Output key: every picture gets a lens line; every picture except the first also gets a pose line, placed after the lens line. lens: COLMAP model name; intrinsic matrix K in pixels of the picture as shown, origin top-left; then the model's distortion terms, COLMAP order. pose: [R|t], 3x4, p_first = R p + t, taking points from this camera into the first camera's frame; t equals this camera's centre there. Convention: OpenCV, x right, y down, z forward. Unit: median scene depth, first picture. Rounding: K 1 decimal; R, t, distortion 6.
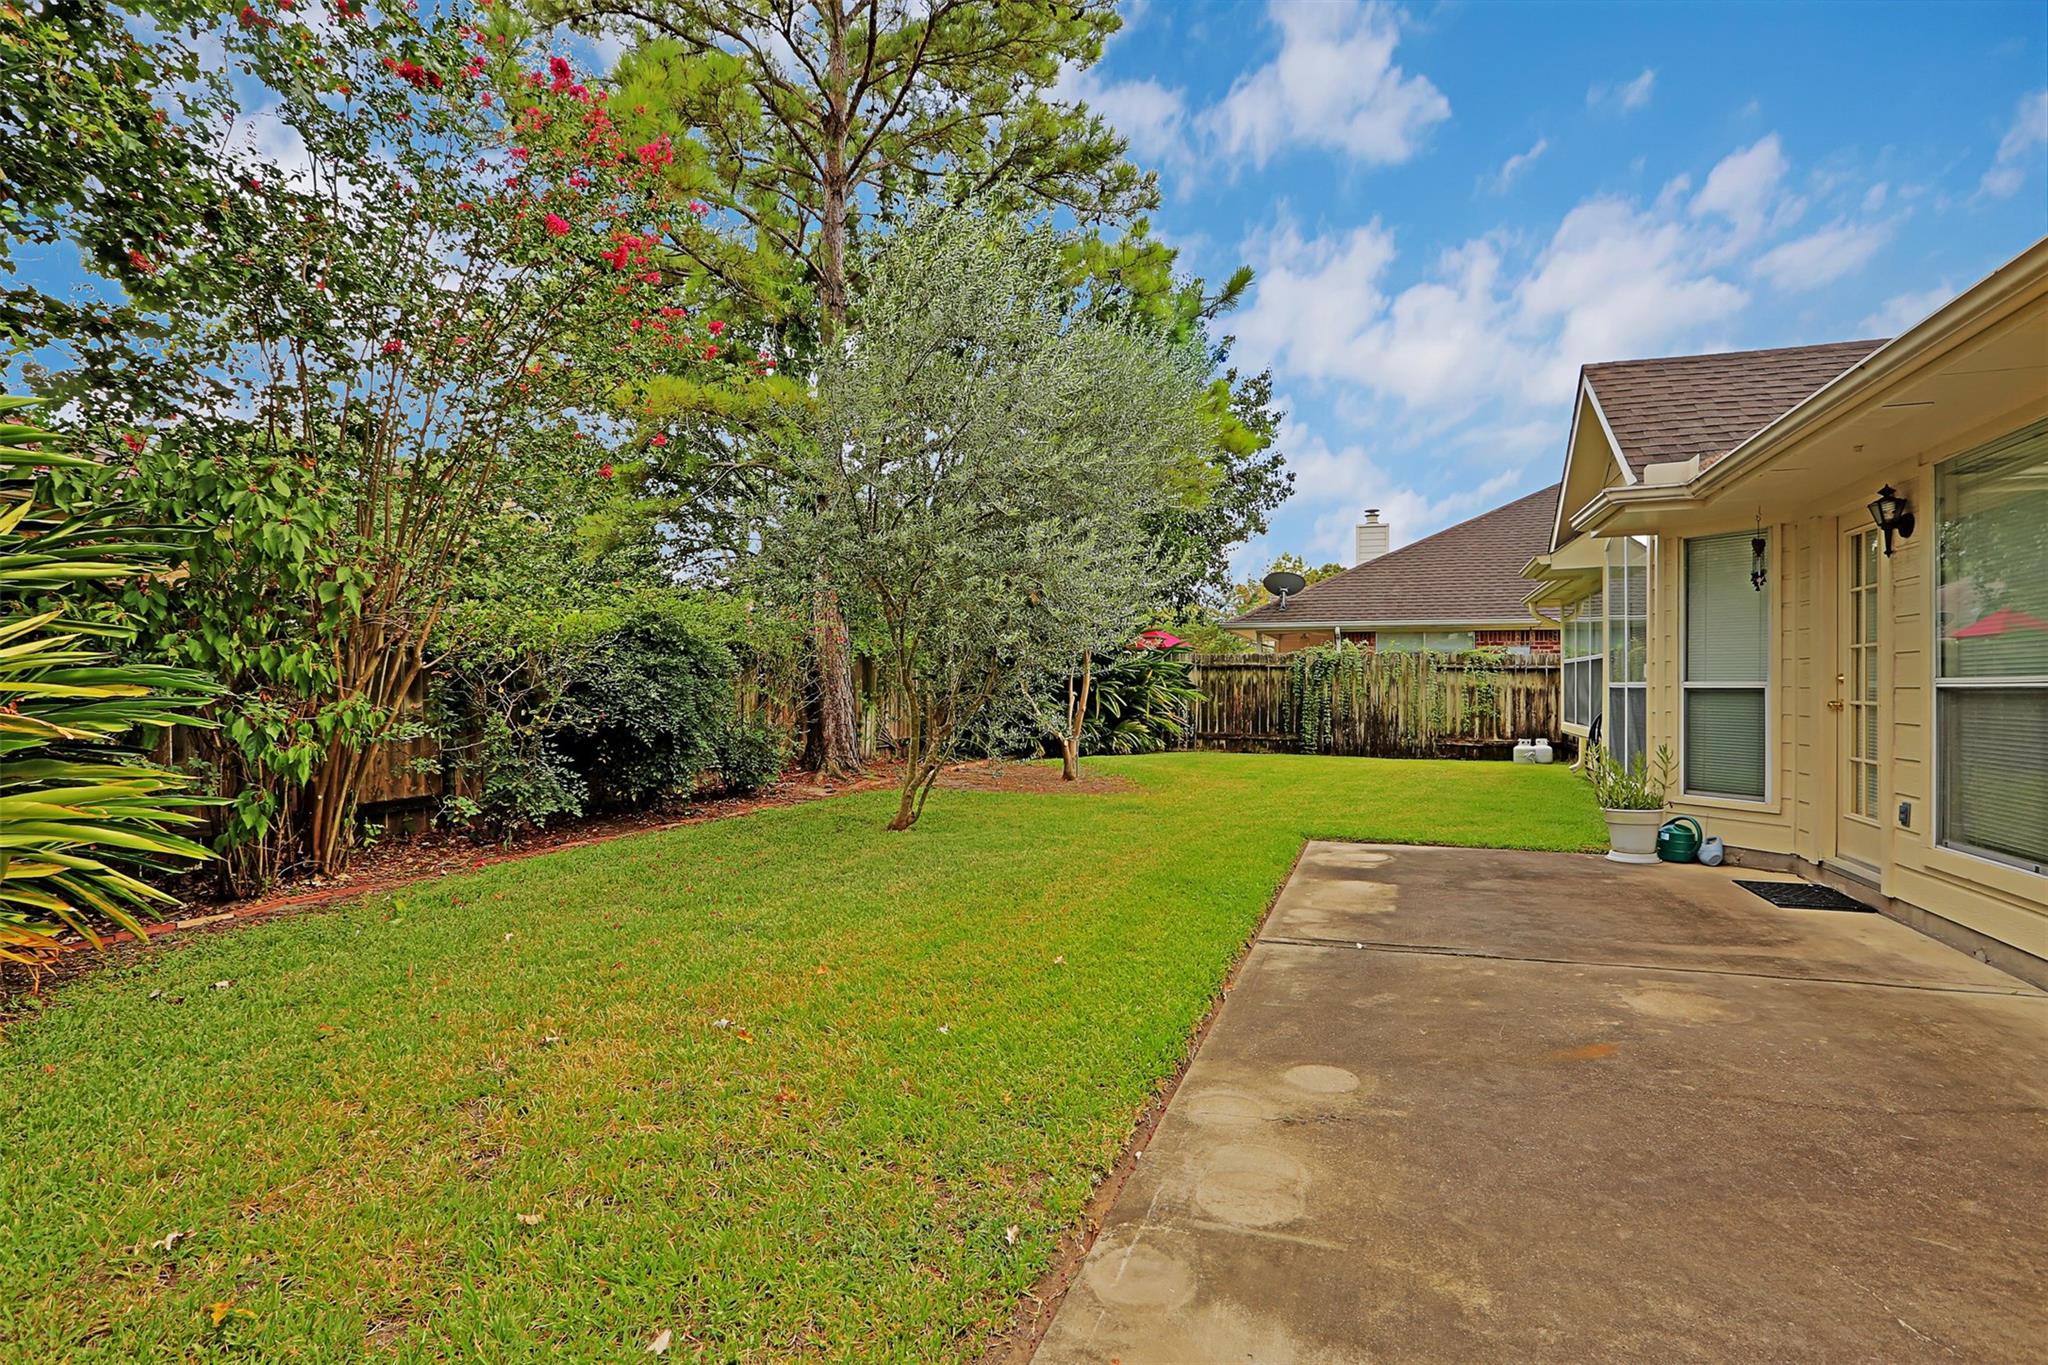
lens RADIAL K [[952.9, 0, 1024.0], [0, 952.9, 682.5], [0, 0, 1]] dist [-0.064585, 0.028281]
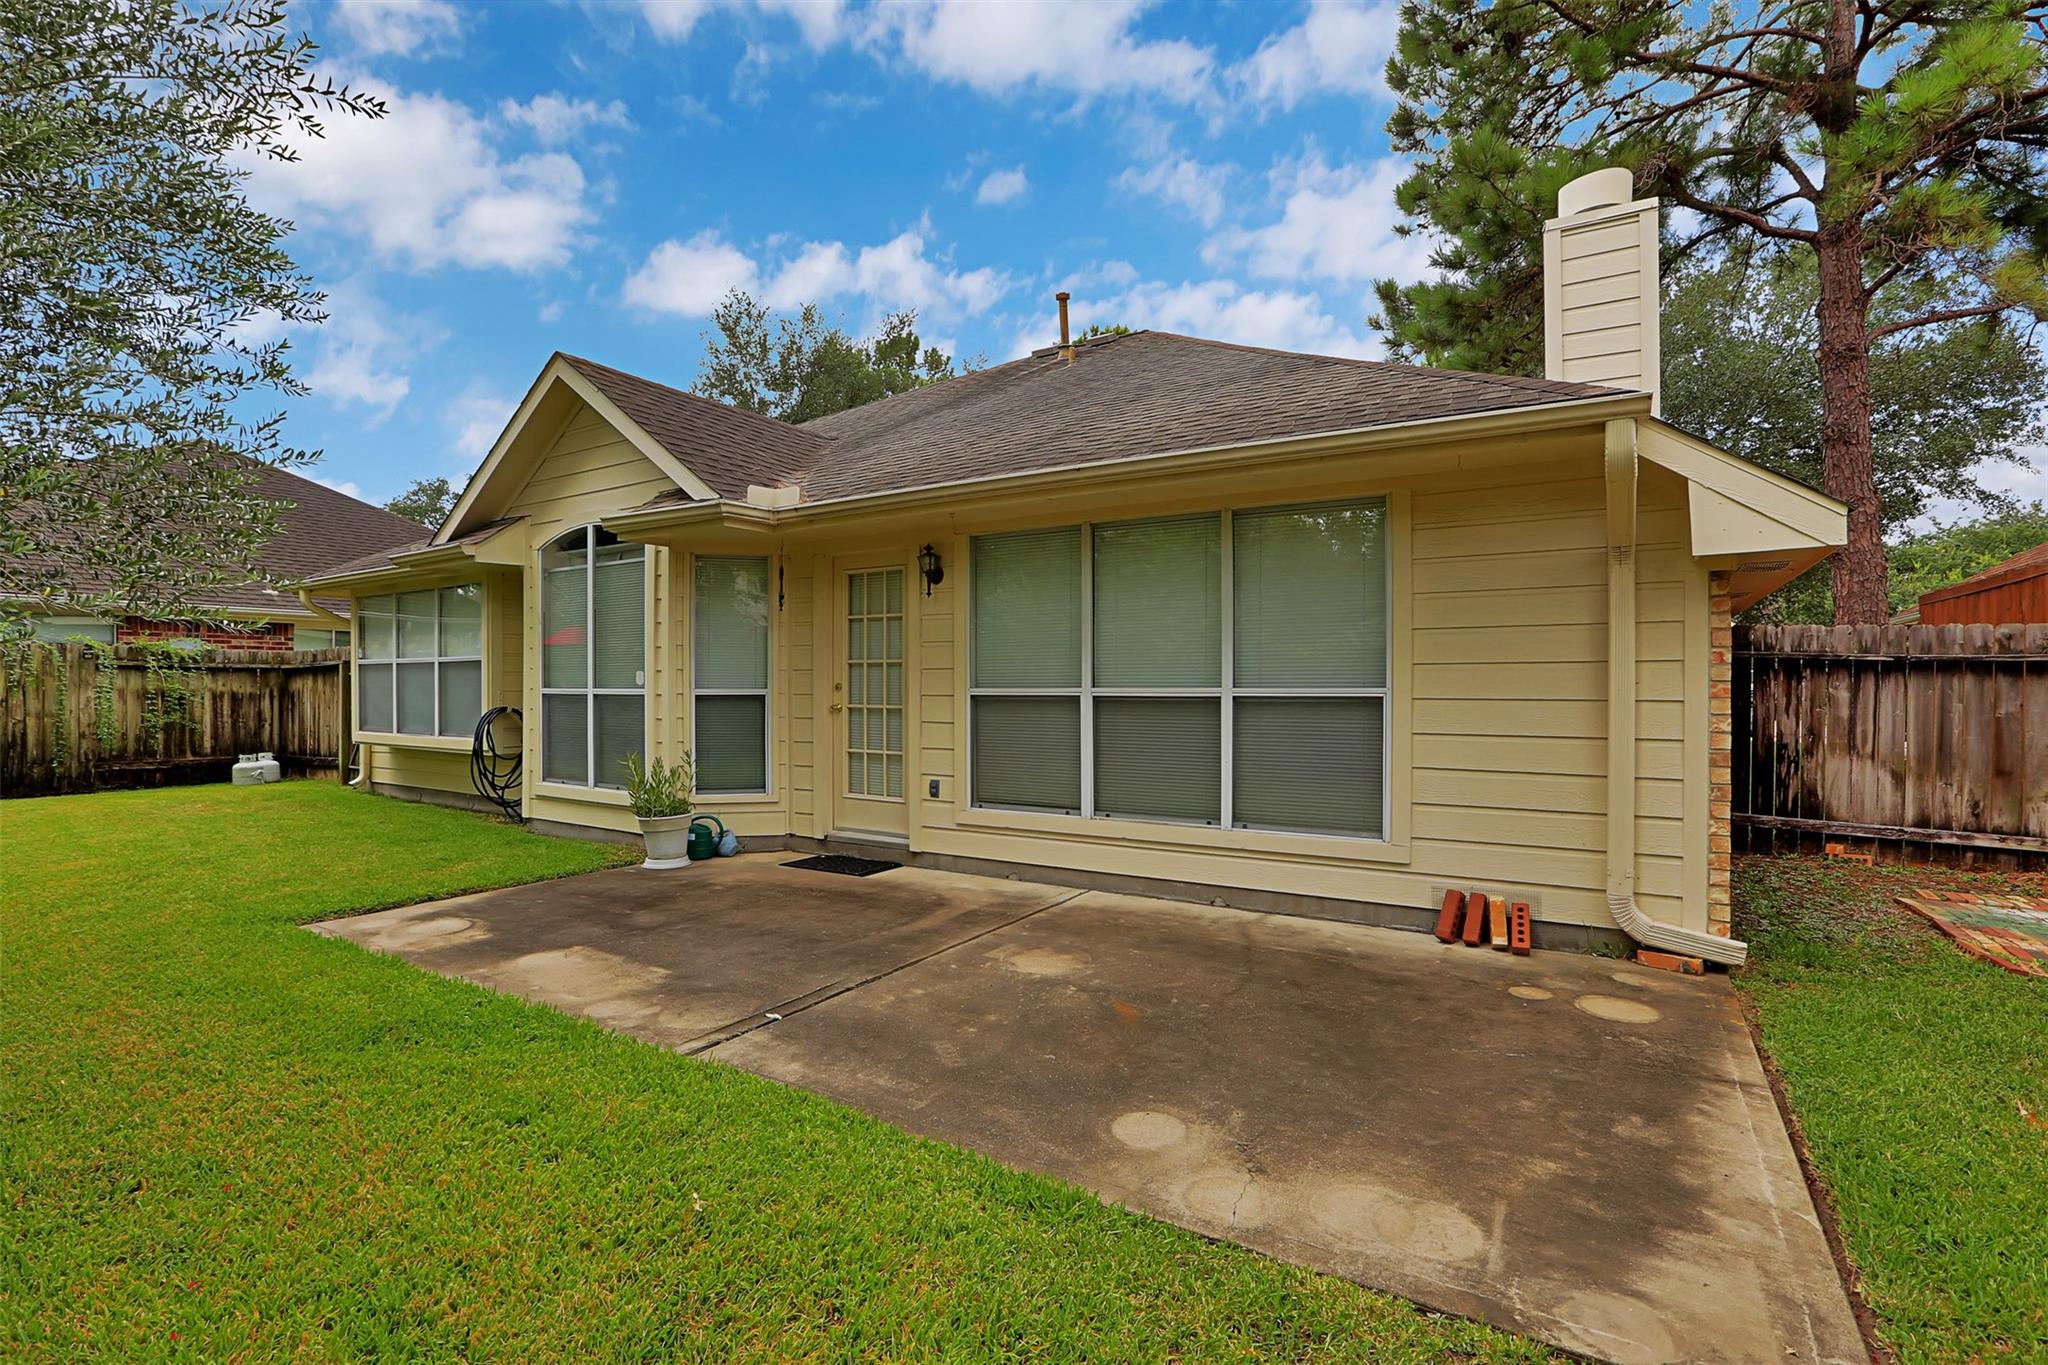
lens RADIAL K [[952.9, 0, 1024.0], [0, 952.9, 682.5], [0, 0, 1]] dist [-0.064585, 0.028281]
pose [[0.200386, 0.001197, 0.979716, -0.451161], [-0.002626, 0.999996, -0.000685, -0.014230], [-0.979713, -0.002436, 0.200389, 0.682272]]
